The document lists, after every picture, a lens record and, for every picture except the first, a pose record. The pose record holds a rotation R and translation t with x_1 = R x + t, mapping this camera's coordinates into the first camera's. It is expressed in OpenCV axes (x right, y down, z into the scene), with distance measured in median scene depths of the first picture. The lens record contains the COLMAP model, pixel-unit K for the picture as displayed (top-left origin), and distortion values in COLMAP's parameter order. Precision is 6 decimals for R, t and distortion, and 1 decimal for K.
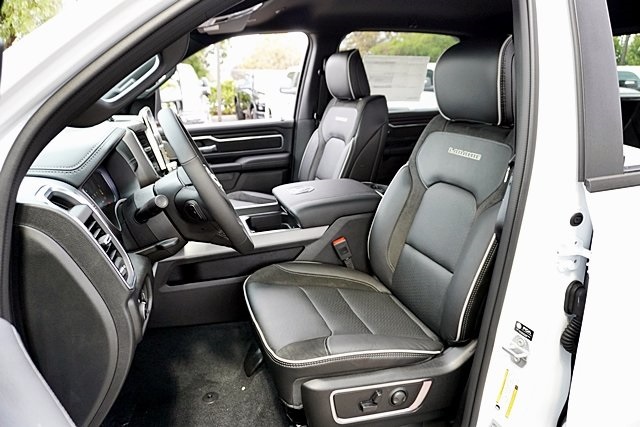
lens RADIAL K [[430.0, 0, 323.6], [0, 430.0, 215.0], [0, 0, 1]] dist [-0.048647, 0.033078]
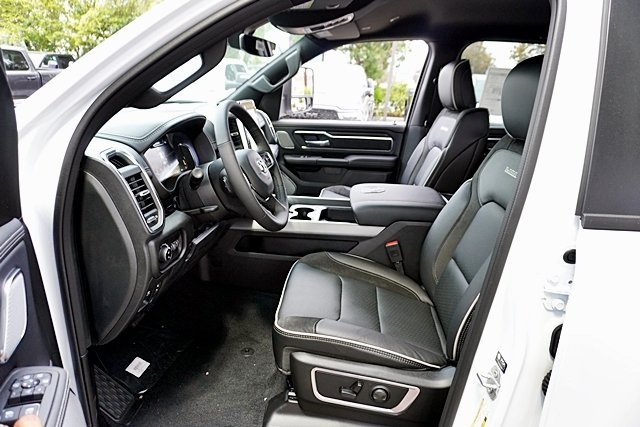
lens RADIAL K [[430.0, 0, 323.6], [0, 430.0, 215.0], [0, 0, 1]] dist [-0.048647, 0.033078]
pose [[0.918139, 0.172726, -0.356633, 0.239400], [-0.175259, 0.984193, 0.025471, -0.003790], [0.355395, 0.039117, 0.933897, -0.025222]]
